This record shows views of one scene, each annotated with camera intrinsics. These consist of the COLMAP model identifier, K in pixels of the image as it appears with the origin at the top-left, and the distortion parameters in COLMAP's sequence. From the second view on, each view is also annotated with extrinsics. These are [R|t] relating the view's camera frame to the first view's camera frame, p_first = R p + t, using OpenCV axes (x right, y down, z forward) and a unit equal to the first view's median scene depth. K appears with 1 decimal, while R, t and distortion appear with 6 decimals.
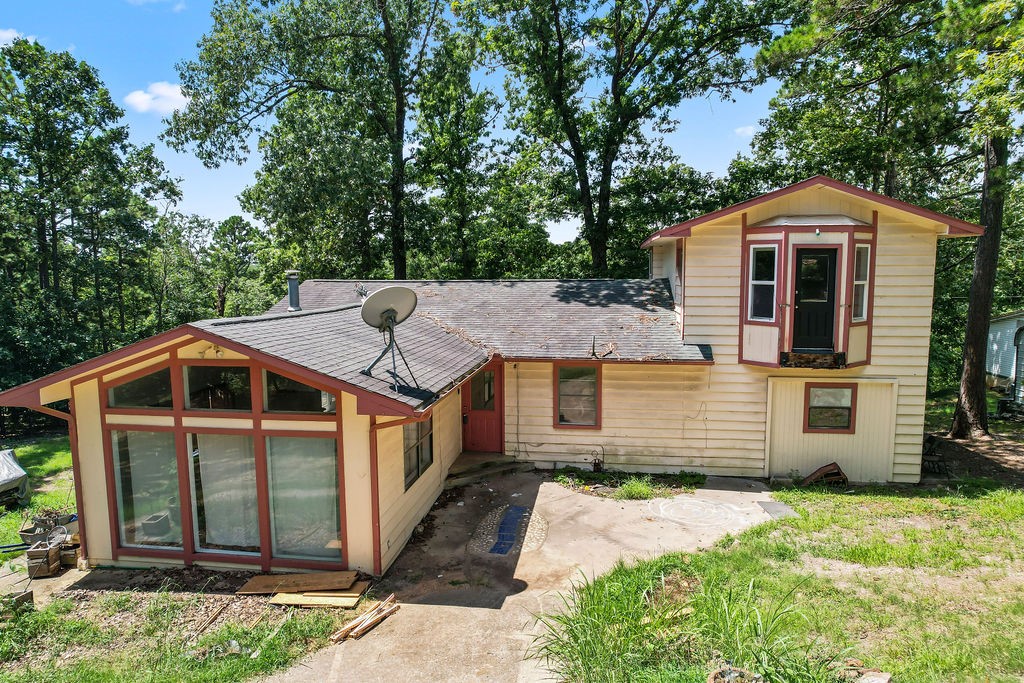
lens RADIAL K [[672.3, 0, 514.8], [0, 672.3, 339.6], [0, 0, 1]] dist [-0.085338, 0.075014]
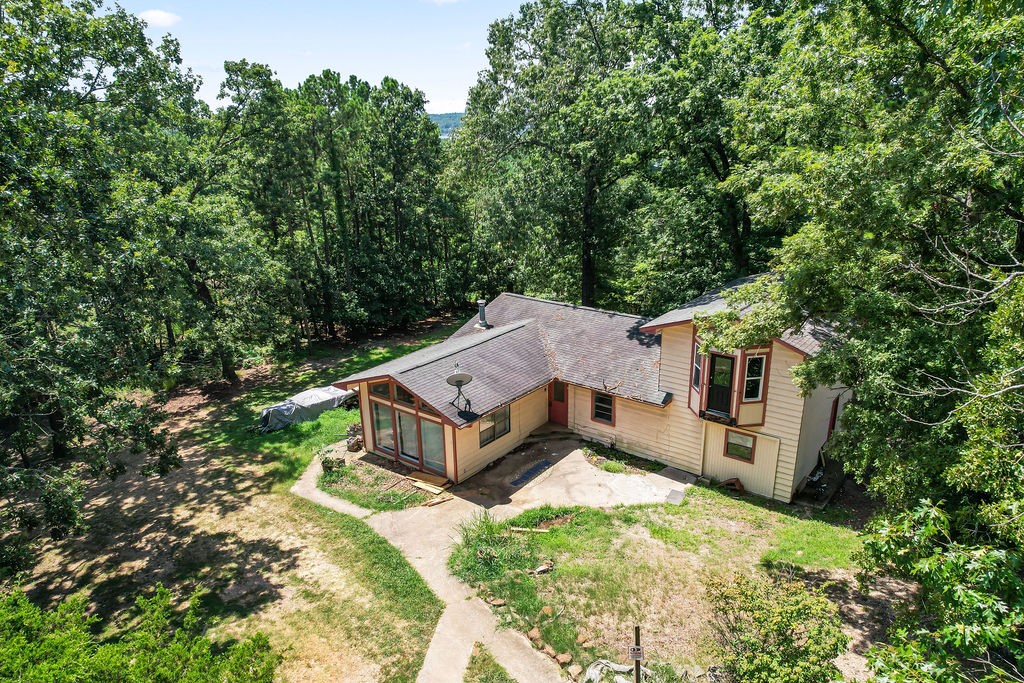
lens RADIAL K [[672.3, 0, 514.8], [0, 672.3, 339.6], [0, 0, 1]] dist [-0.085338, 0.075014]
pose [[0.869237, 0.142986, -0.473268, 0.770594], [-0.044315, 0.975945, 0.213466, -0.496624], [0.492406, -0.164580, 0.854663, -0.646422]]
